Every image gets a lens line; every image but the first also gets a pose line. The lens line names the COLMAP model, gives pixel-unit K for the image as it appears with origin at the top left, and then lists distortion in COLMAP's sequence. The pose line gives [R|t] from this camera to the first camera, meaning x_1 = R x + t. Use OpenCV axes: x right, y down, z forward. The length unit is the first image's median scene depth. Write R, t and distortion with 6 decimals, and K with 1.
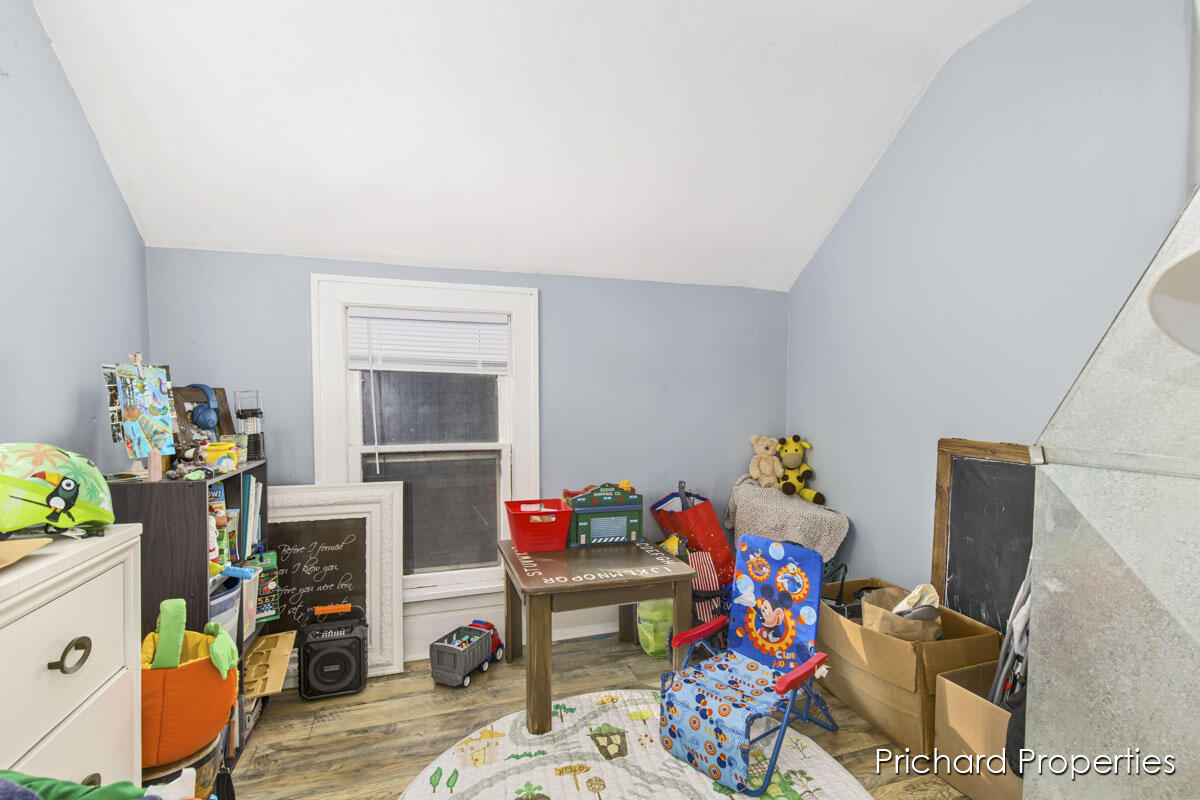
lens RADIAL K [[540.4, 0, 600.7], [0, 540.4, 403.6], [0, 0, 1]] dist [0.009627, -0.002586]
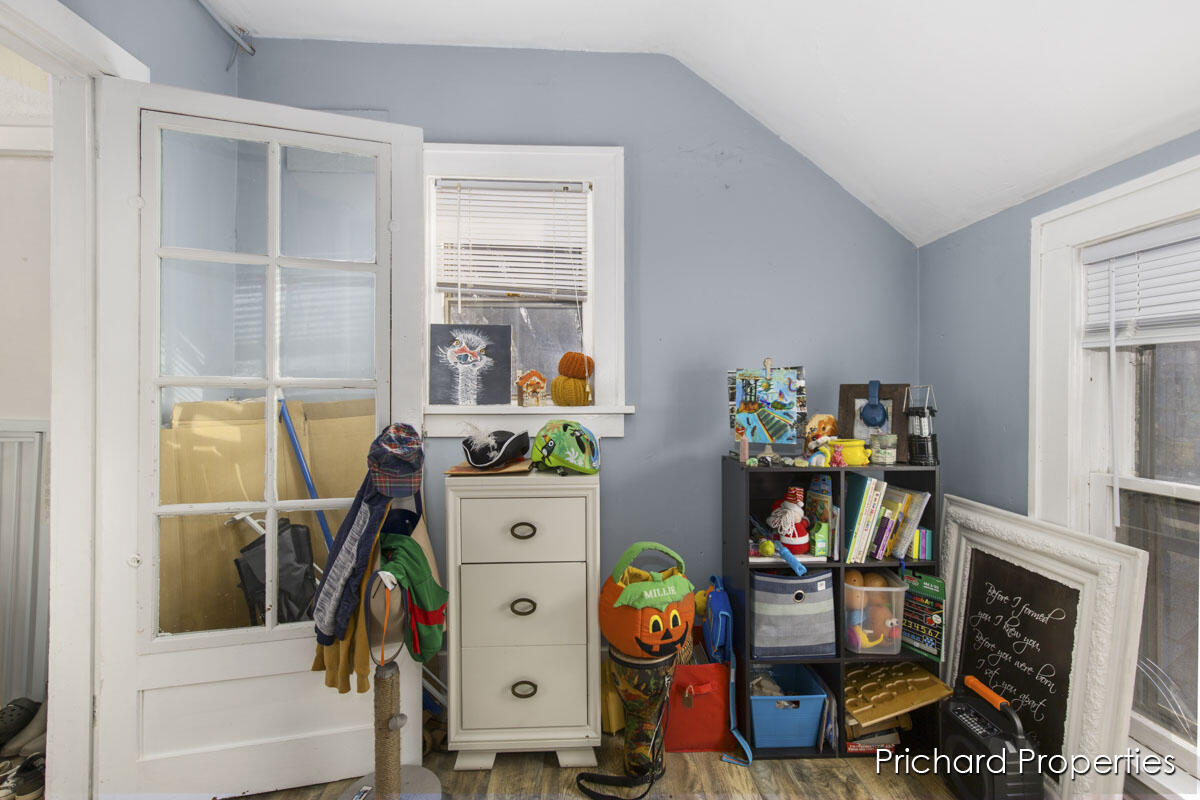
lens RADIAL K [[540.4, 0, 602.4], [0, 540.4, 392.7], [0, 0, 1]] dist [0.009627, -0.002586]
pose [[-0.253540, 0.001148, -0.967324, 0.419518], [-0.004886, 0.999985, 0.002467, -0.015952], [0.967312, 0.005352, -0.253531, 0.904098]]
